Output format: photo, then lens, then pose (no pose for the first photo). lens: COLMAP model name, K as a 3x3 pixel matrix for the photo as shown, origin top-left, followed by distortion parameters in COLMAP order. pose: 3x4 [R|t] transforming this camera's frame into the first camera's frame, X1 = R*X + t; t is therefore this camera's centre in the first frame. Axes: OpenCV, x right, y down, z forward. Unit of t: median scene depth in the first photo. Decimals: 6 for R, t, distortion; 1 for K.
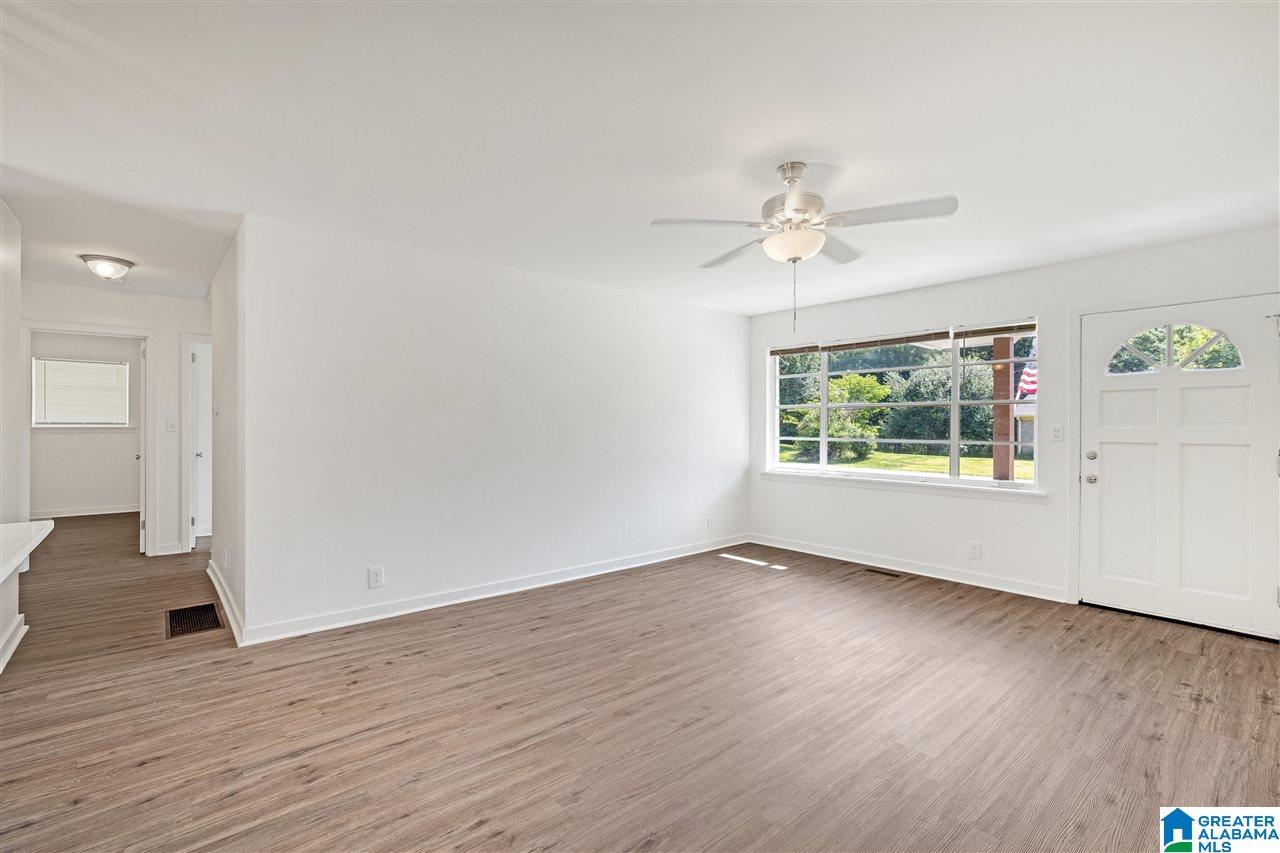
lens RADIAL K [[562.8, 0, 640.0], [0, 562.8, 426.5], [0, 0, 1]] dist [-0.000653, 0.000725]
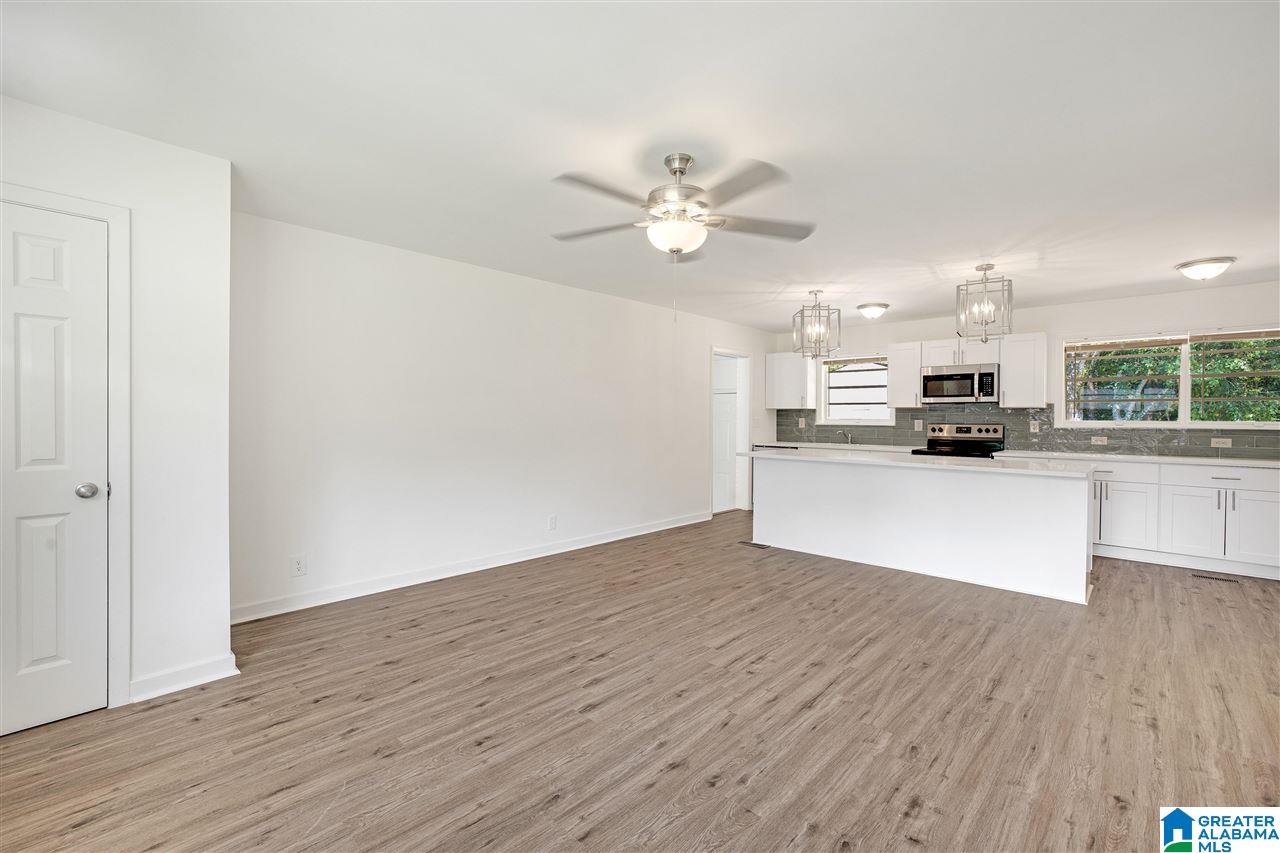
lens RADIAL K [[562.8, 0, 640.0], [0, 562.8, 426.5], [0, 0, 1]] dist [-0.000653, 0.000725]
pose [[-0.994519, -0.013419, -0.103688, 0.438418], [-0.015188, 0.999752, 0.016291, 0.004371], [0.103444, 0.017777, -0.994476, 1.997606]]
